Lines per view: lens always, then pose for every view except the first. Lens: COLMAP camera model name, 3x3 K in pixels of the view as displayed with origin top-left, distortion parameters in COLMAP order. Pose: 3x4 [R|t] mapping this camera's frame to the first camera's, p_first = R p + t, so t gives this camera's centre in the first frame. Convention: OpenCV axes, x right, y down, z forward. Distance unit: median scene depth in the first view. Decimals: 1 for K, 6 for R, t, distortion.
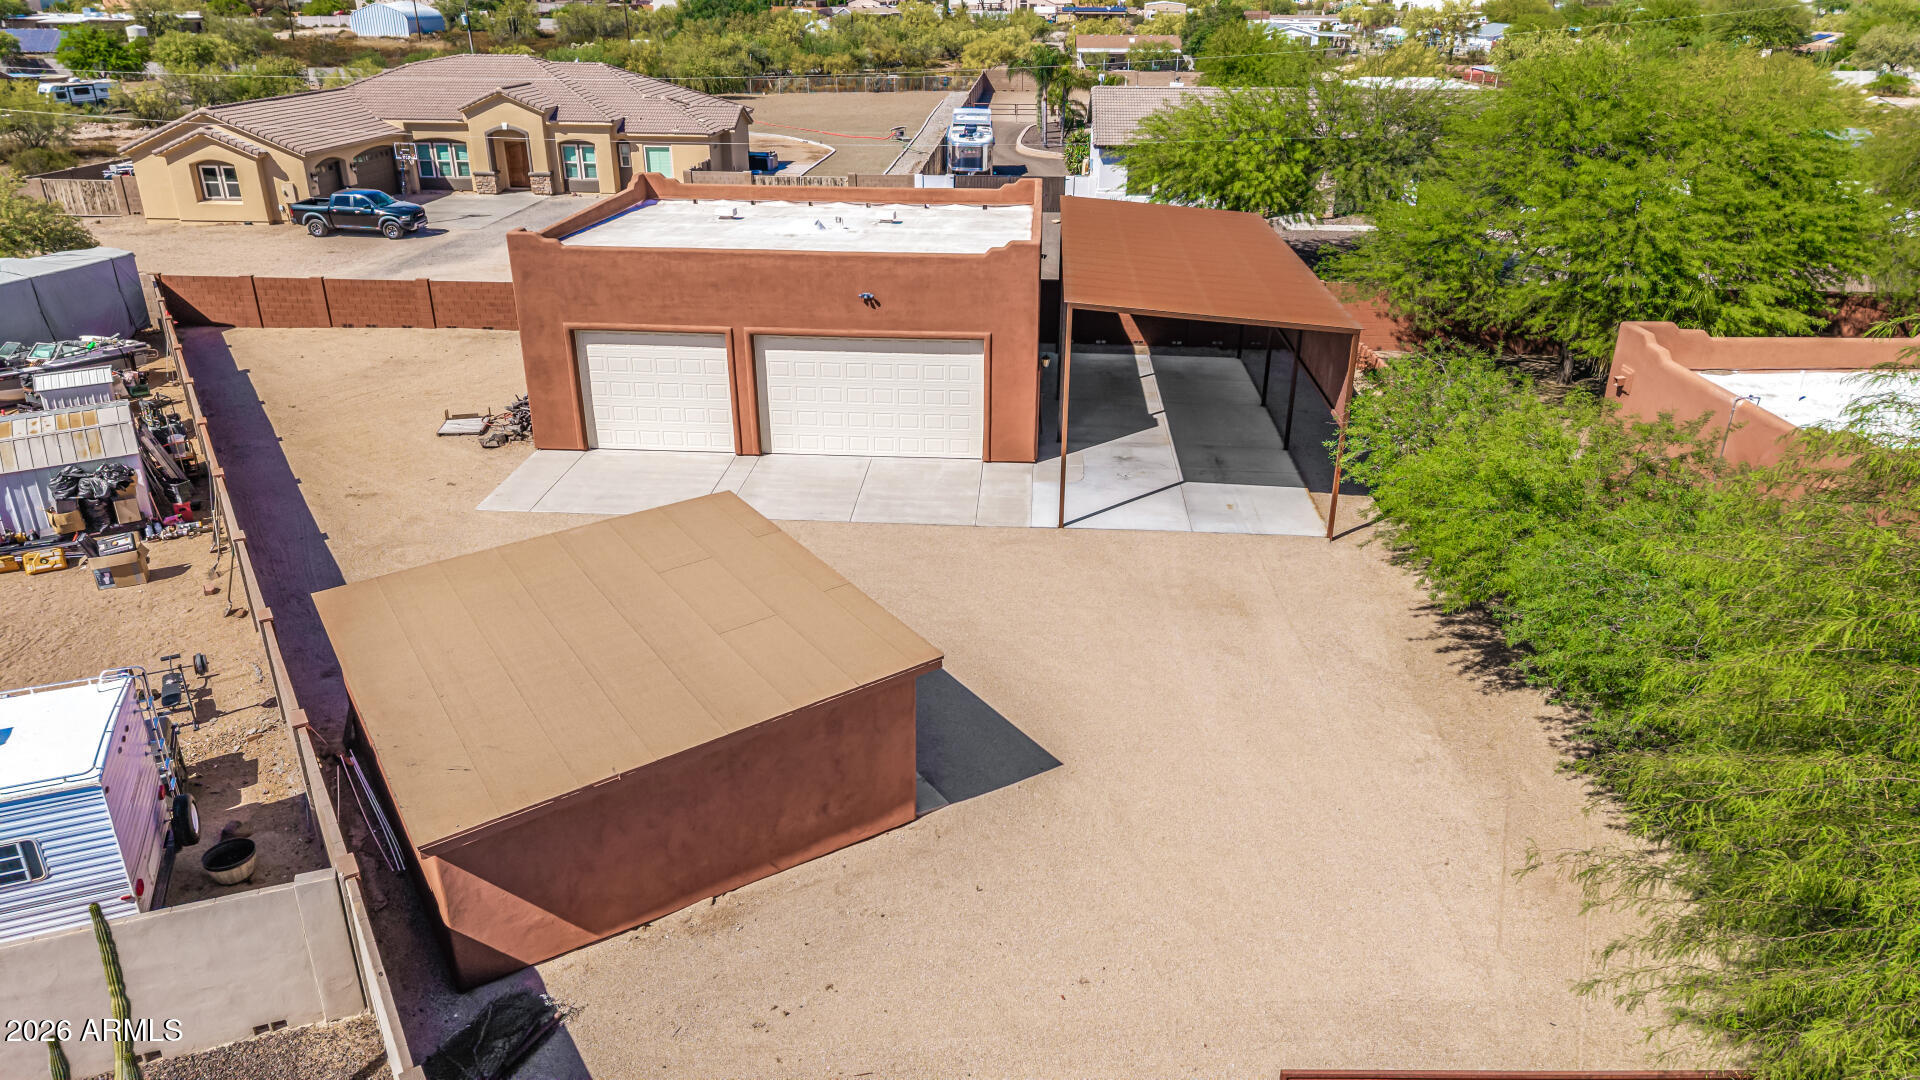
lens RADIAL K [[1301.2, 0, 971.7], [0, 1301.2, 517.9], [0, 0, 1]] dist [0.008146, -0.002909]
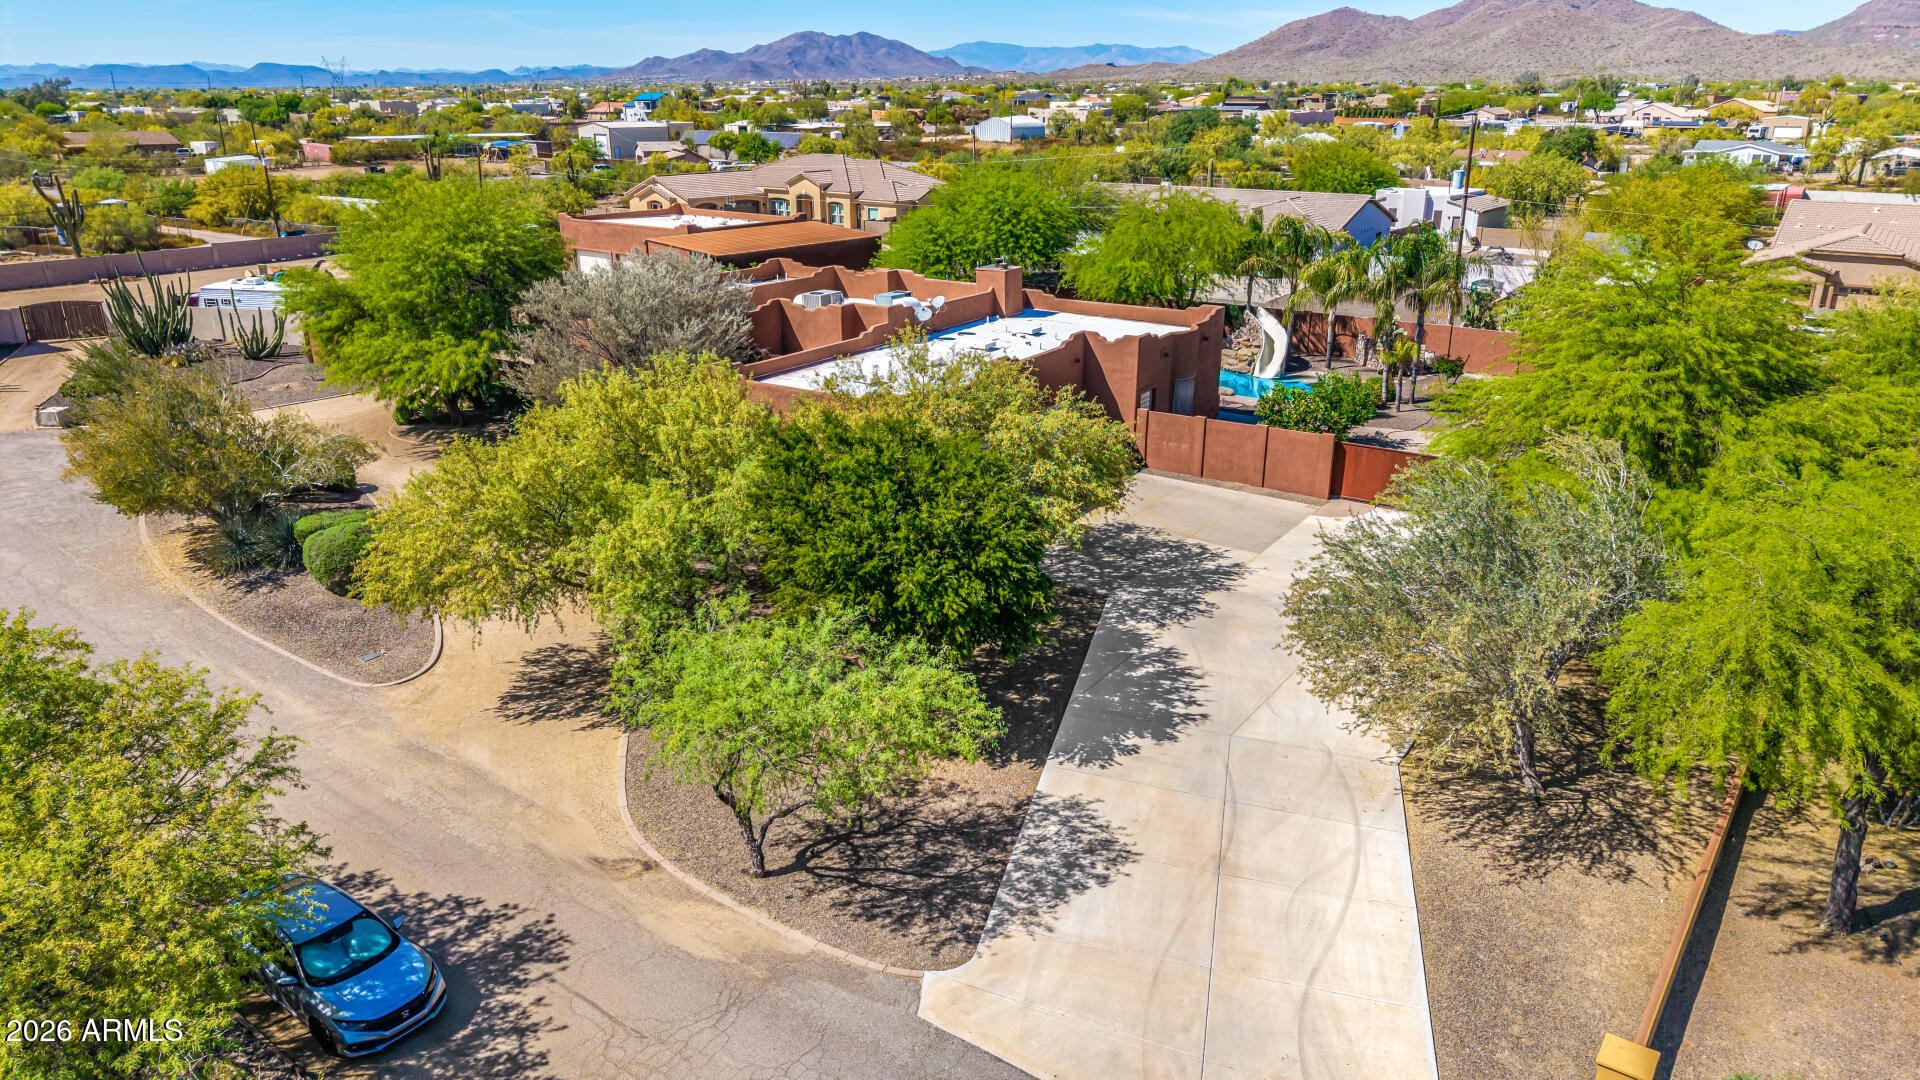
lens RADIAL K [[1243.5, 0, 960.0], [0, 1243.5, 540.0], [0, 0, 1]] dist [0.037811, -0.040444]
pose [[0.841630, 0.183936, -0.507767, 0.820823], [-0.217222, 0.976101, -0.006460, 0.143738], [0.494443, 0.115735, 0.861470, -0.356383]]
